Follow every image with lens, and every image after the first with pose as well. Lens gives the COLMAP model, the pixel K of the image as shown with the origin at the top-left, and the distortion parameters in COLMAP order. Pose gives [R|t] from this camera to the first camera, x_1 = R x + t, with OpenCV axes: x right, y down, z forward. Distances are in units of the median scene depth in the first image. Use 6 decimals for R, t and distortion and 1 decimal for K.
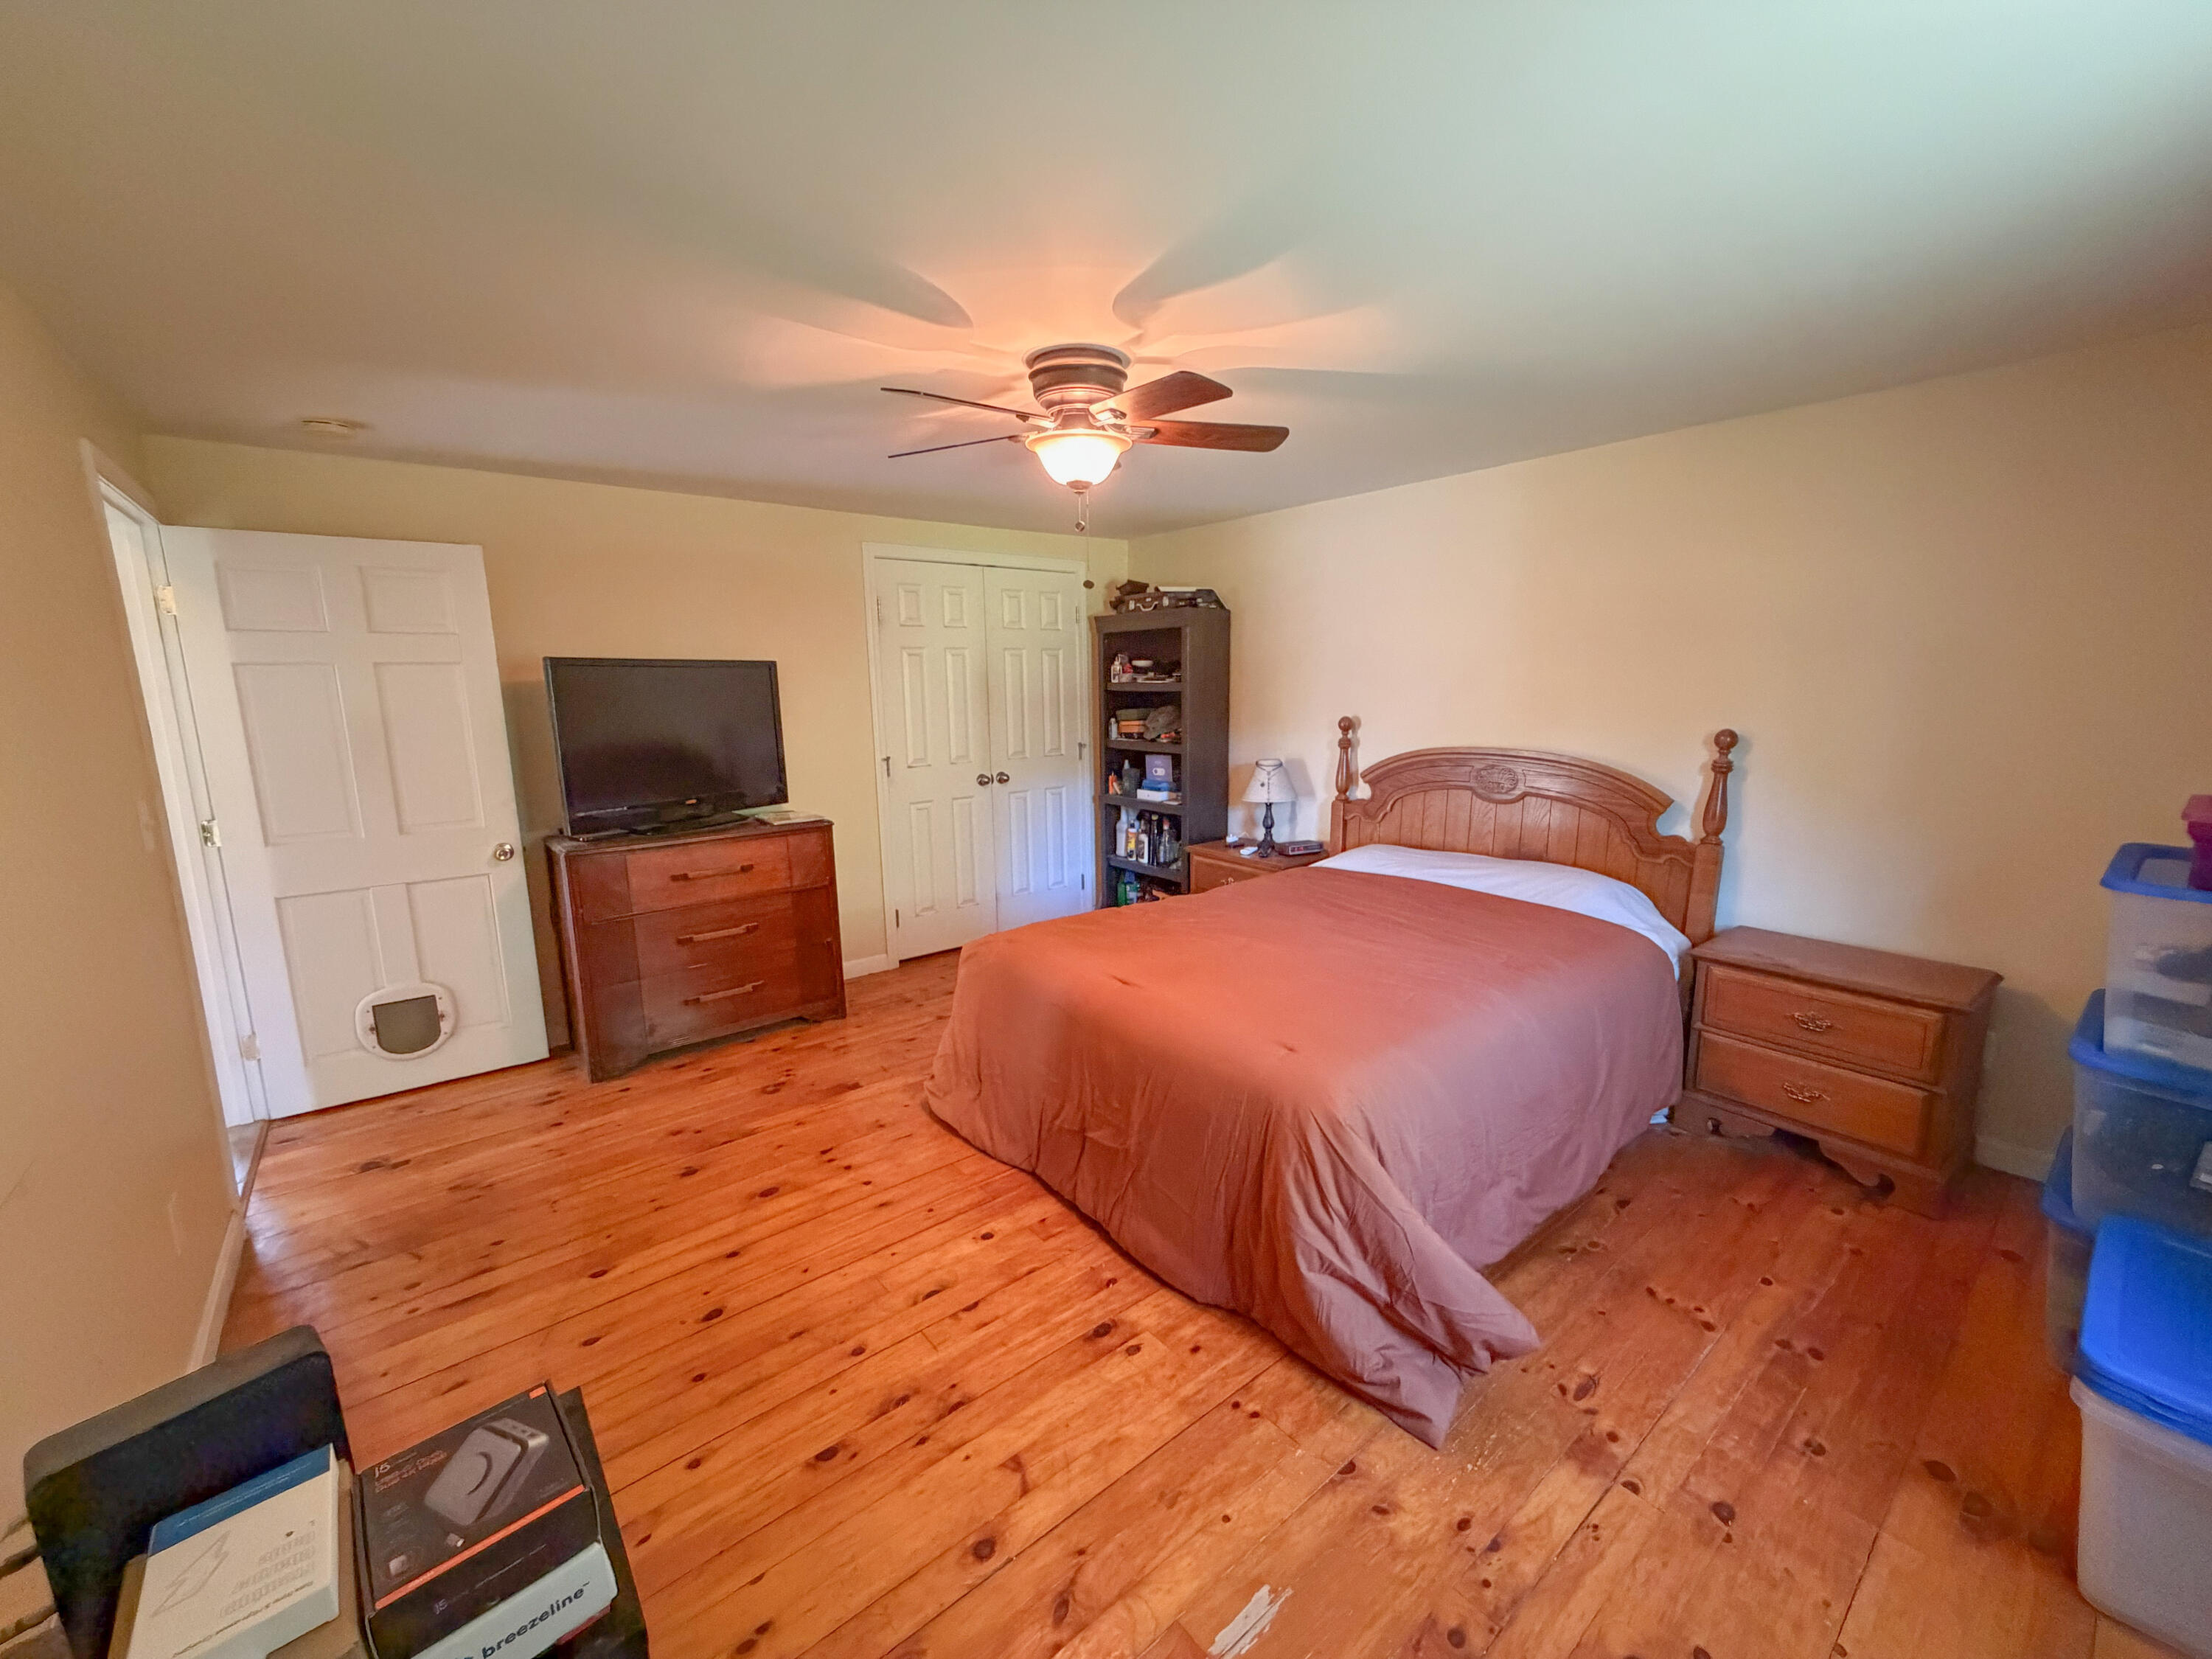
lens RADIAL K [[881.2, 0, 1106.1], [0, 881.2, 832.9], [0, 0, 1]] dist [0.000838, -0.000319]
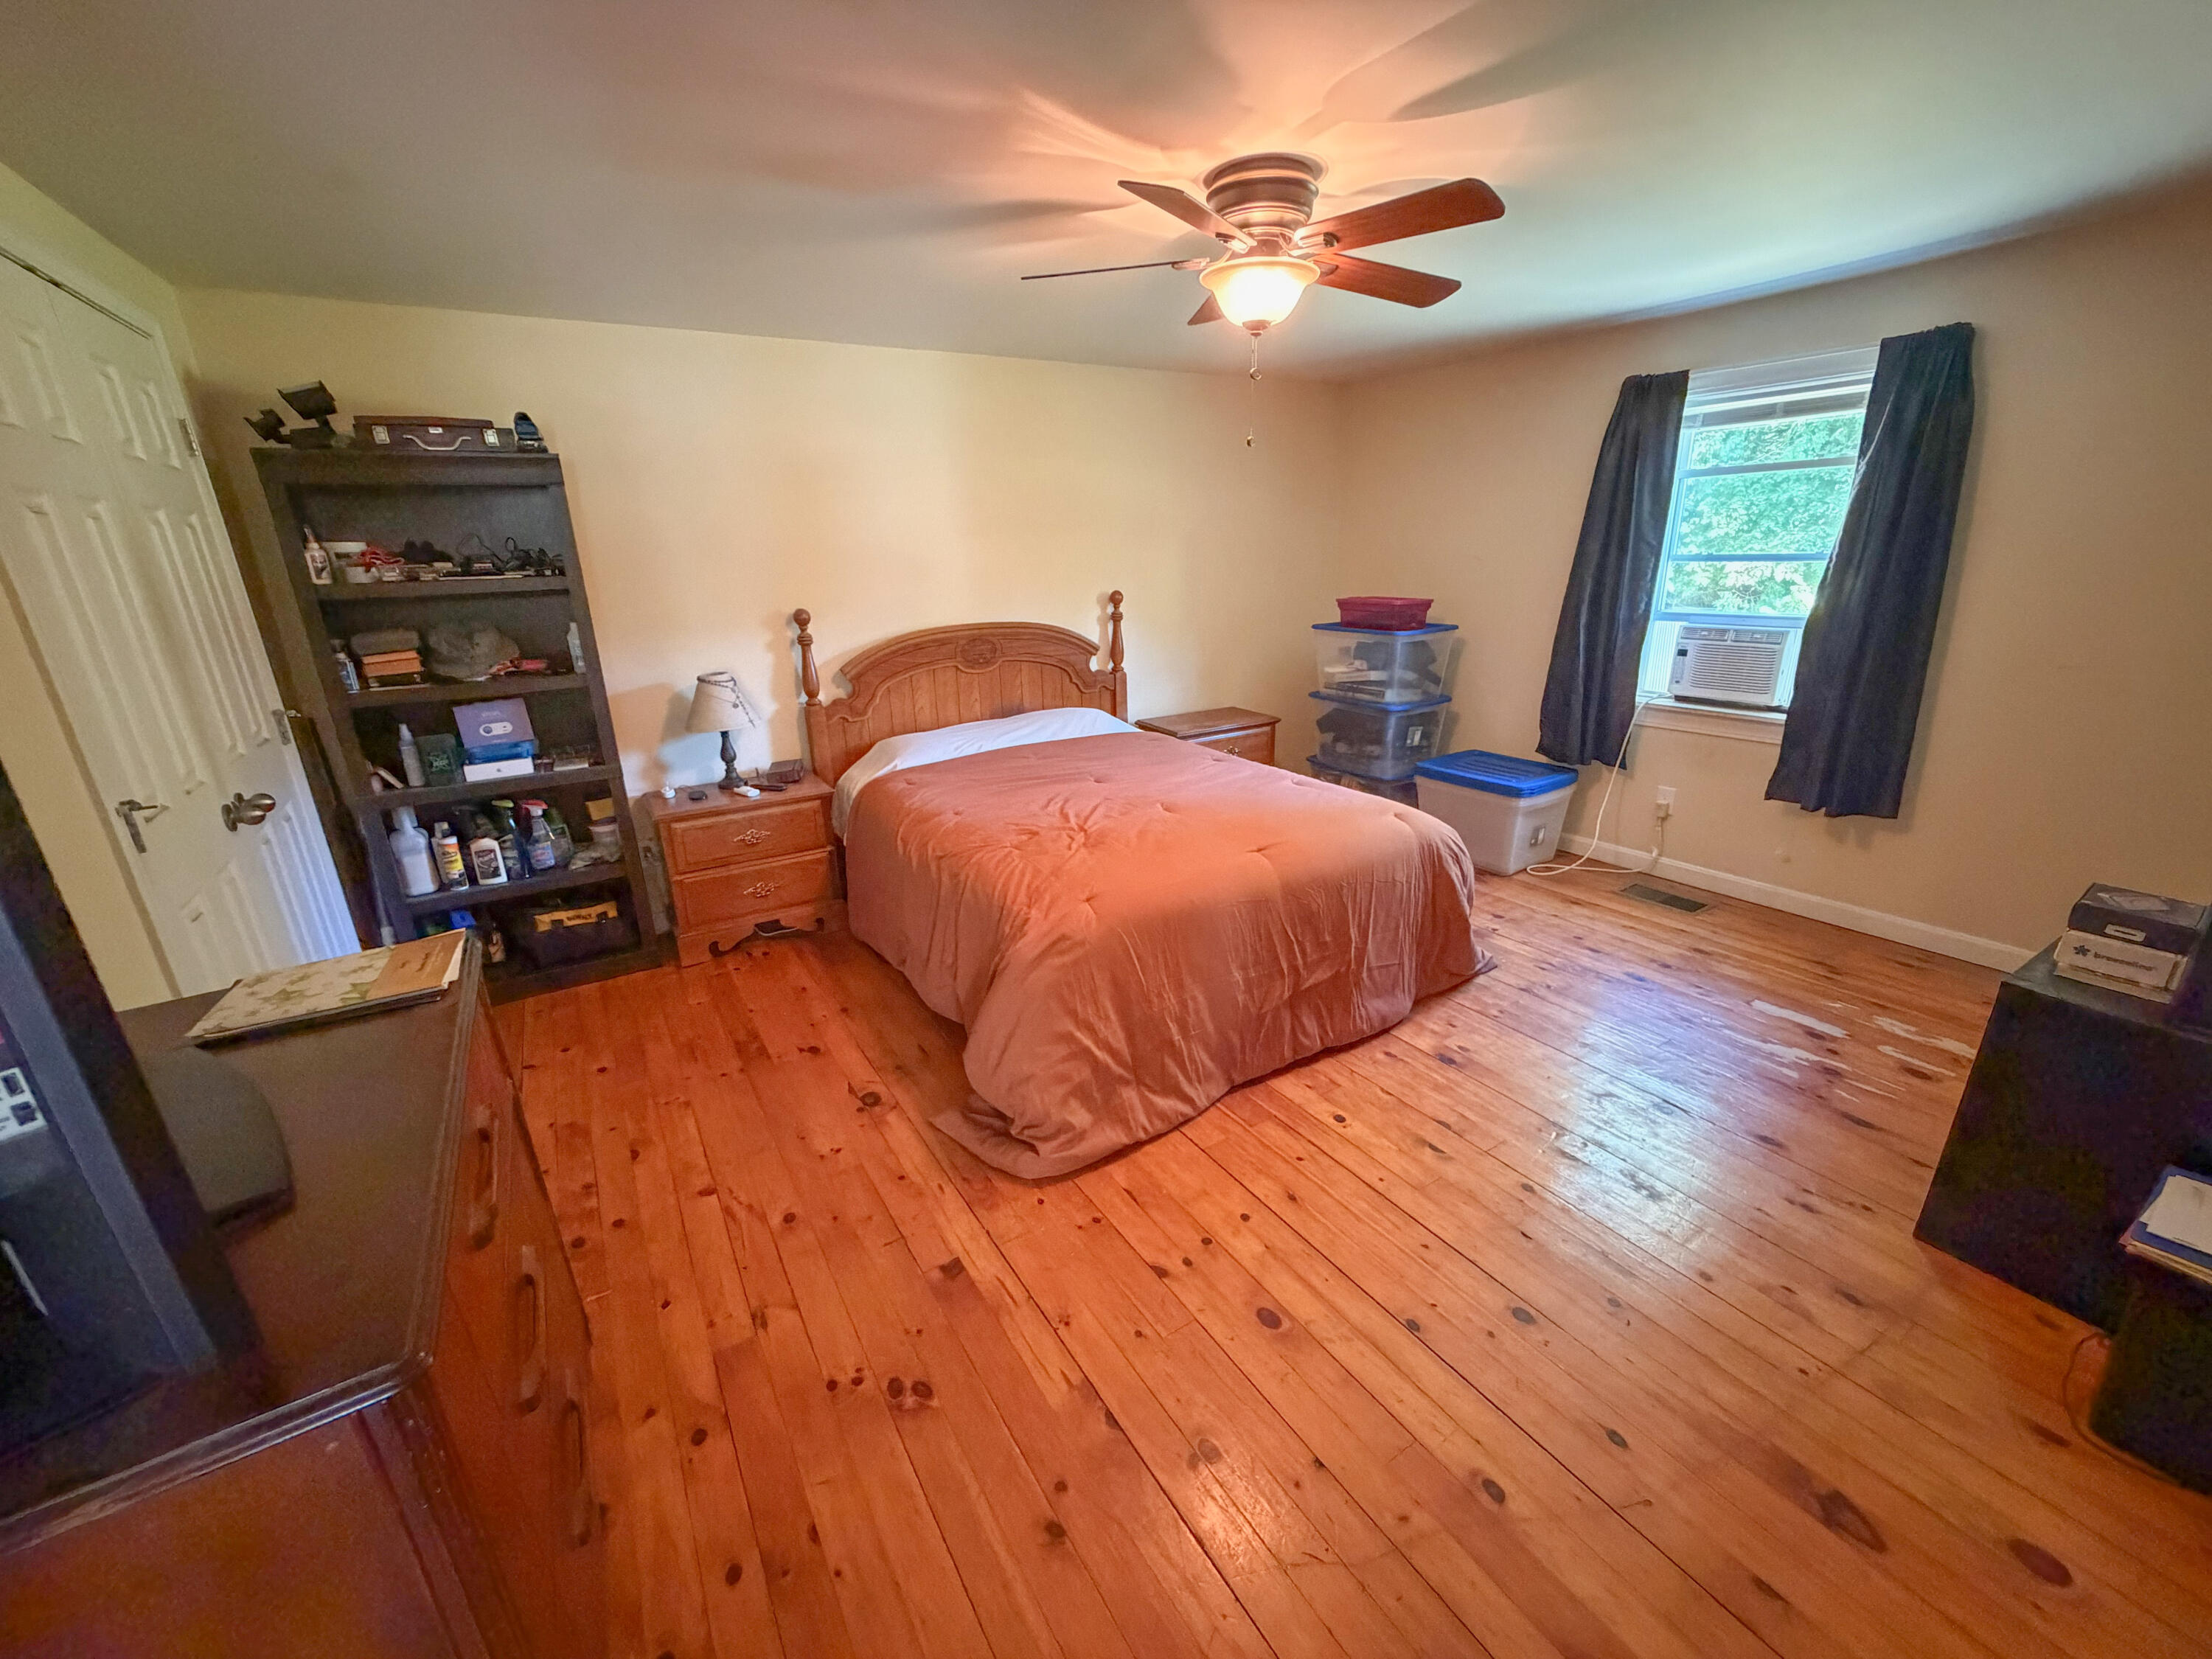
lens RADIAL K [[881.2, 0, 1106.1], [0, 881.2, 832.9], [0, 0, 1]] dist [0.000838, -0.000319]
pose [[0.122993, -0.297113, 0.946888, -0.762734], [0.198847, 0.942161, 0.269802, -0.128907], [-0.972282, 0.155102, 0.174959, 0.771314]]
